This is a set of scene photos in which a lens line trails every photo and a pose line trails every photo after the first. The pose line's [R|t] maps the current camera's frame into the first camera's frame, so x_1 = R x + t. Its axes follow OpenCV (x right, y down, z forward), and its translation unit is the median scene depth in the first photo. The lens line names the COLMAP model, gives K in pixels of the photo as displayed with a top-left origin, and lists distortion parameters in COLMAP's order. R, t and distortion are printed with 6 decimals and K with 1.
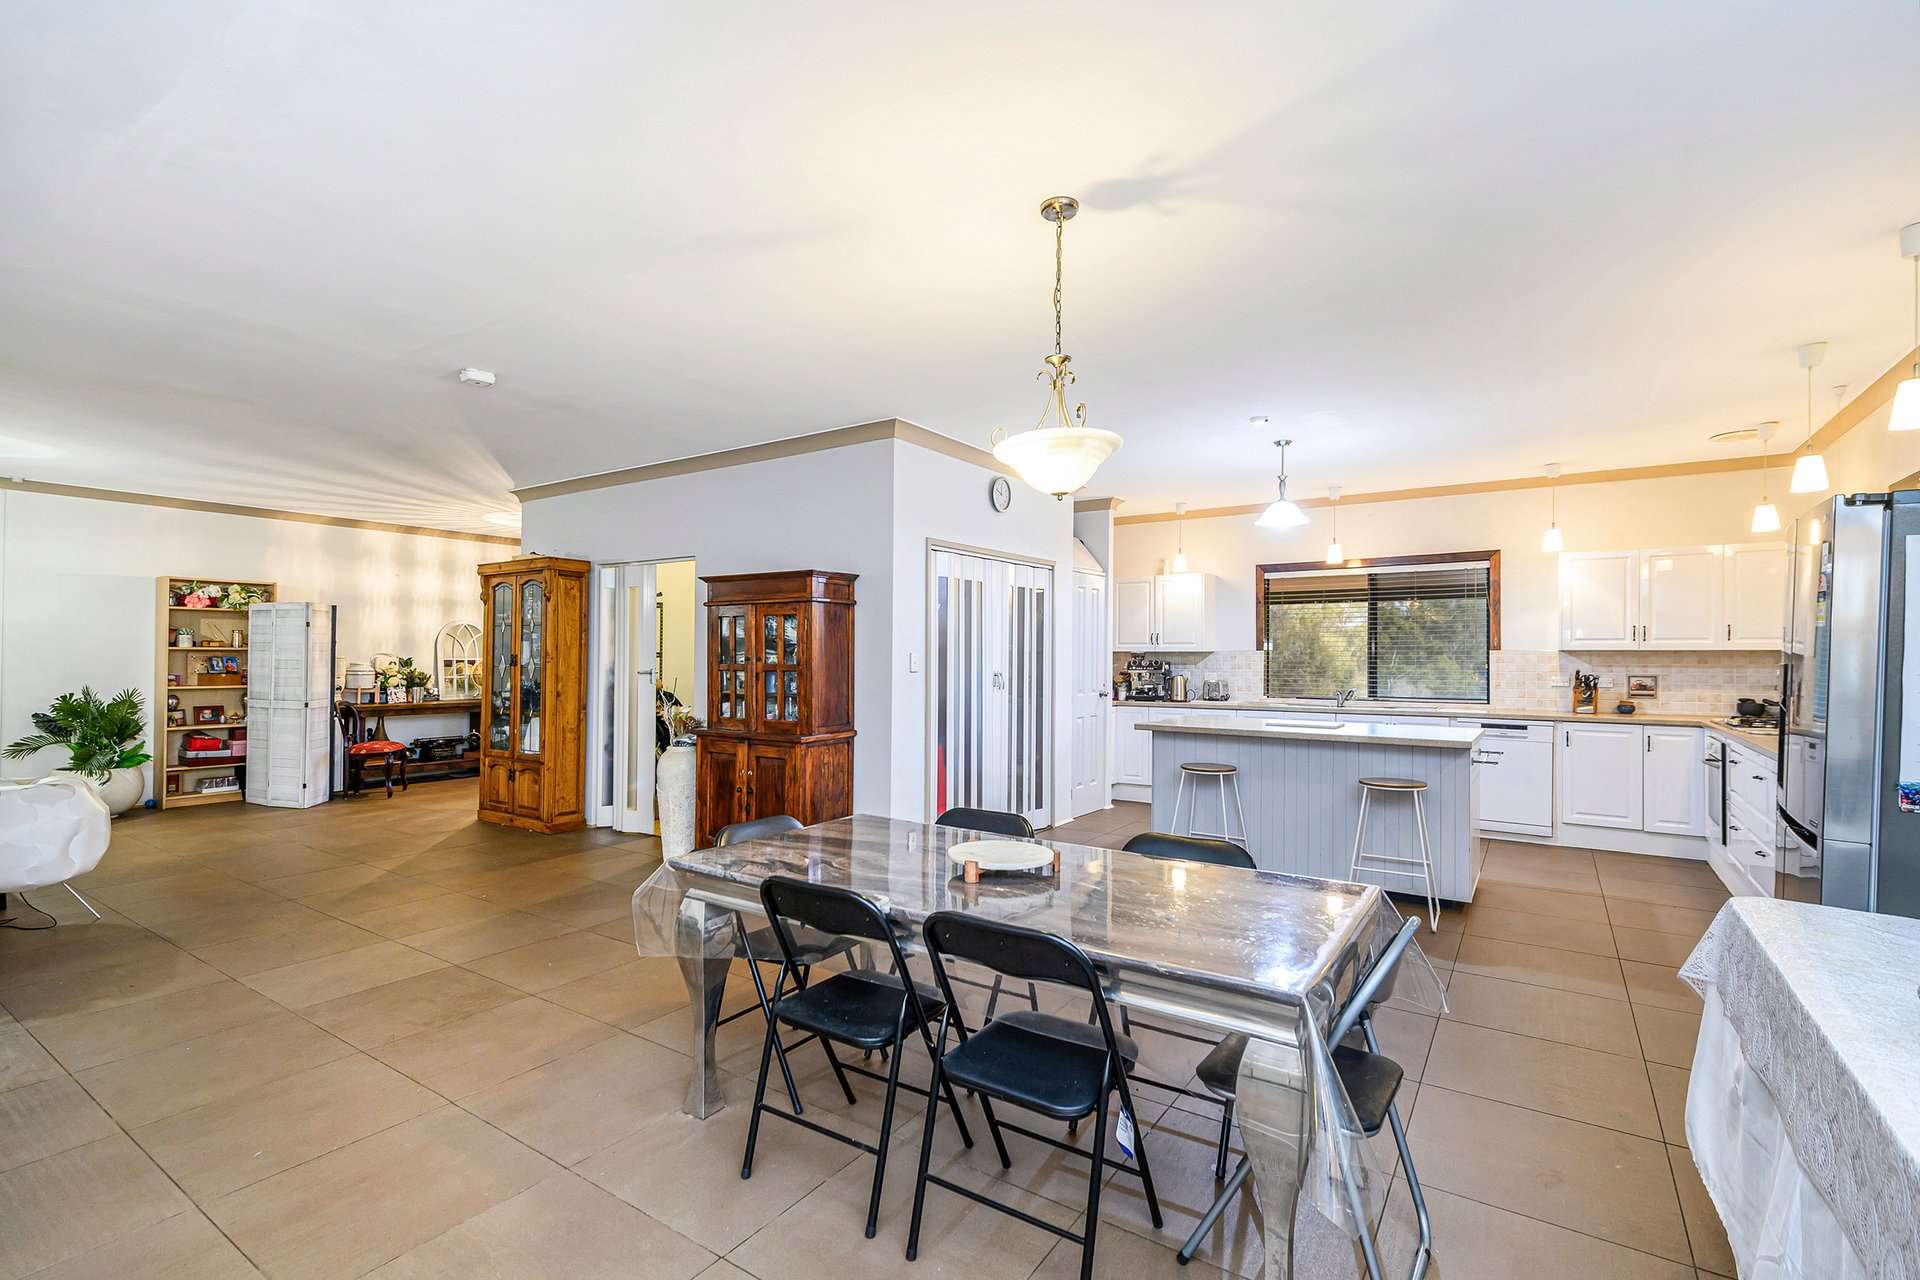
lens RADIAL K [[880.8, 0, 960.0], [0, 880.8, 640.0], [0, 0, 1]] dist [0.000025, -0.000015]
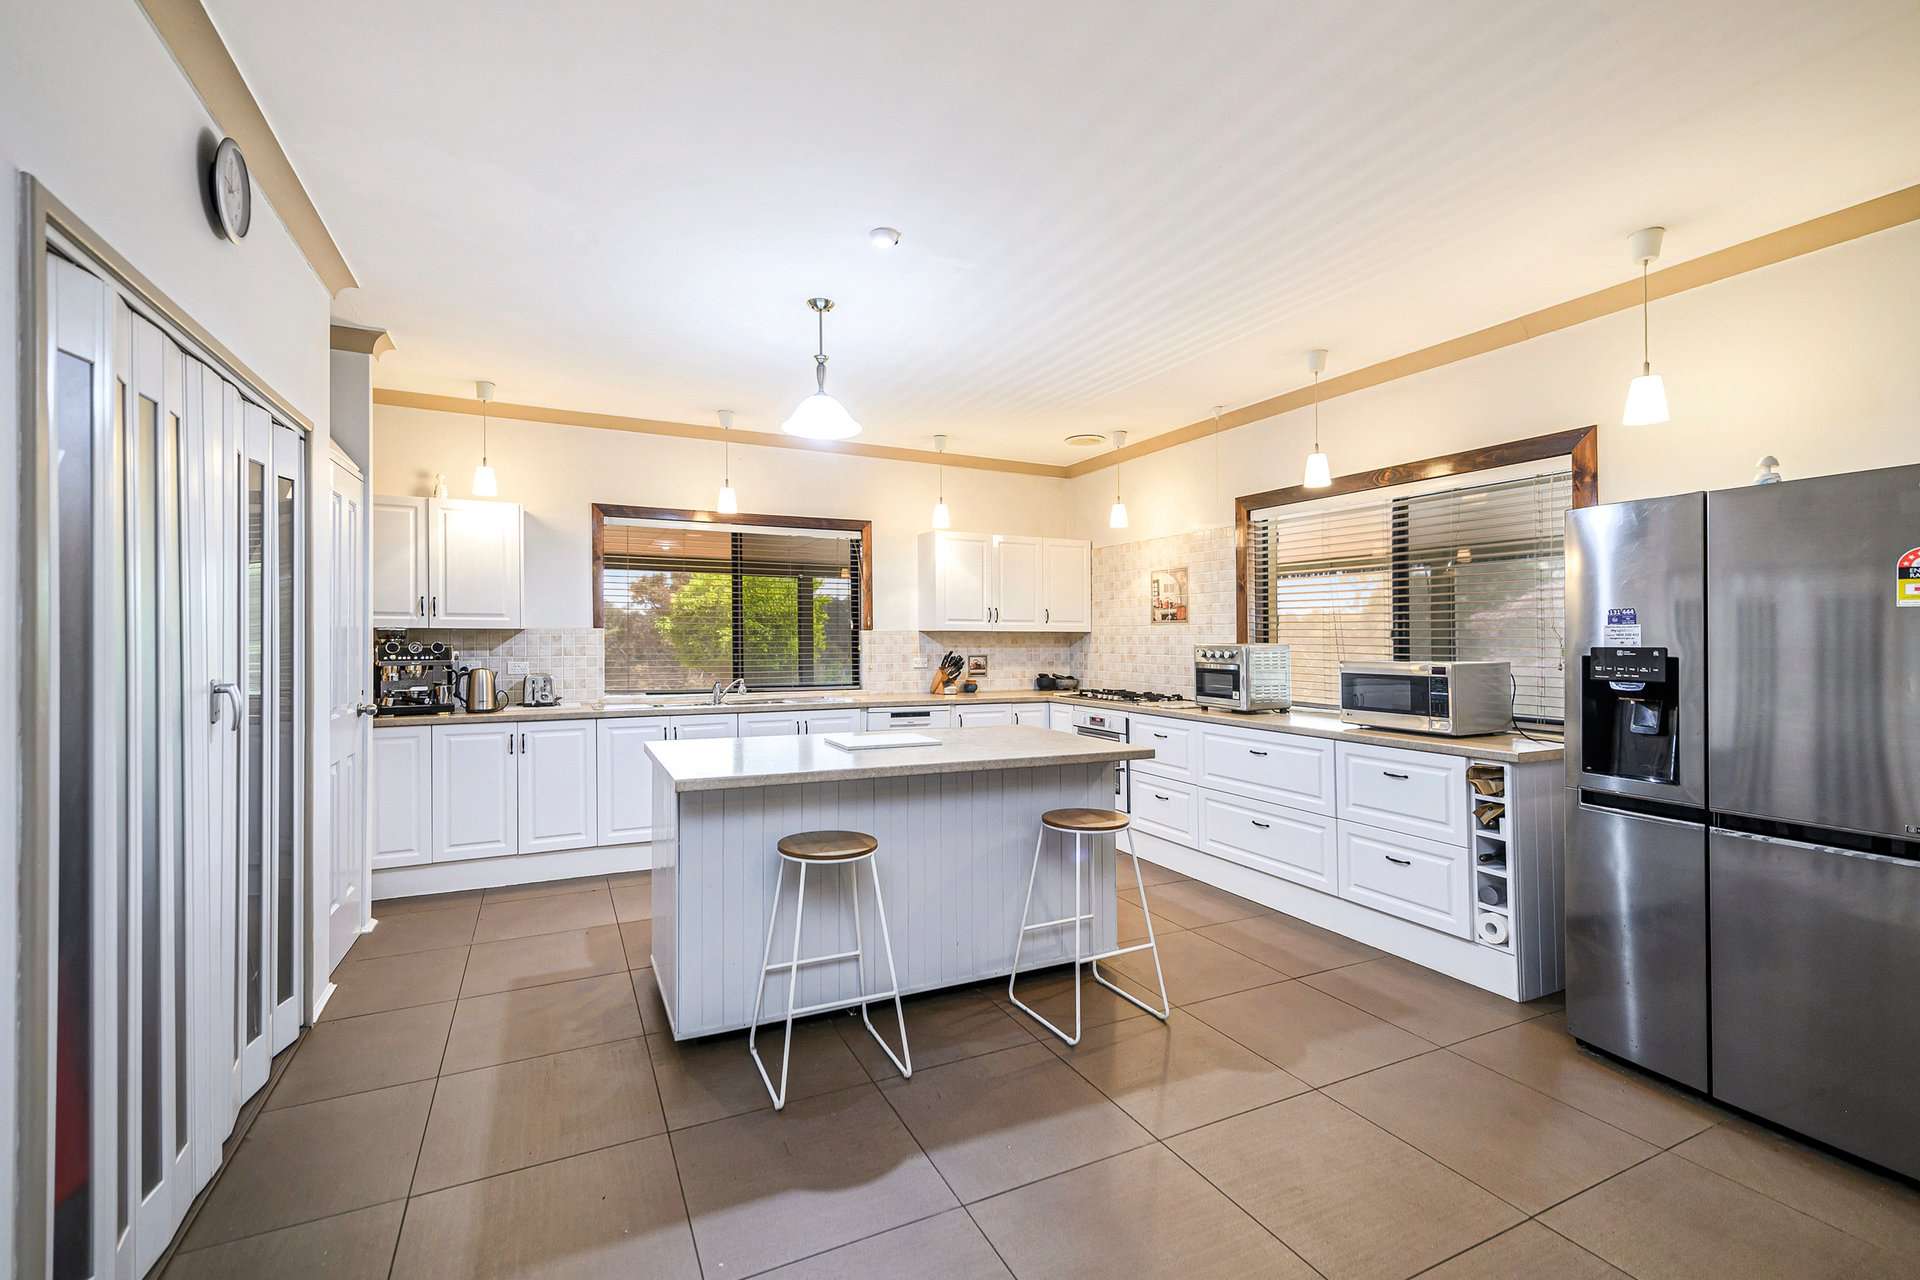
lens RADIAL K [[816.0, 0, 960.0], [0, 816.0, 640.0], [0, 0, 1]] dist [-0.000567, -0.000014]
pose [[0.502792, -0.003591, 0.864400, -0.079391], [-0.019238, 0.999697, 0.015343, 0.007116], [-0.864193, -0.024343, 0.502571, 0.506530]]
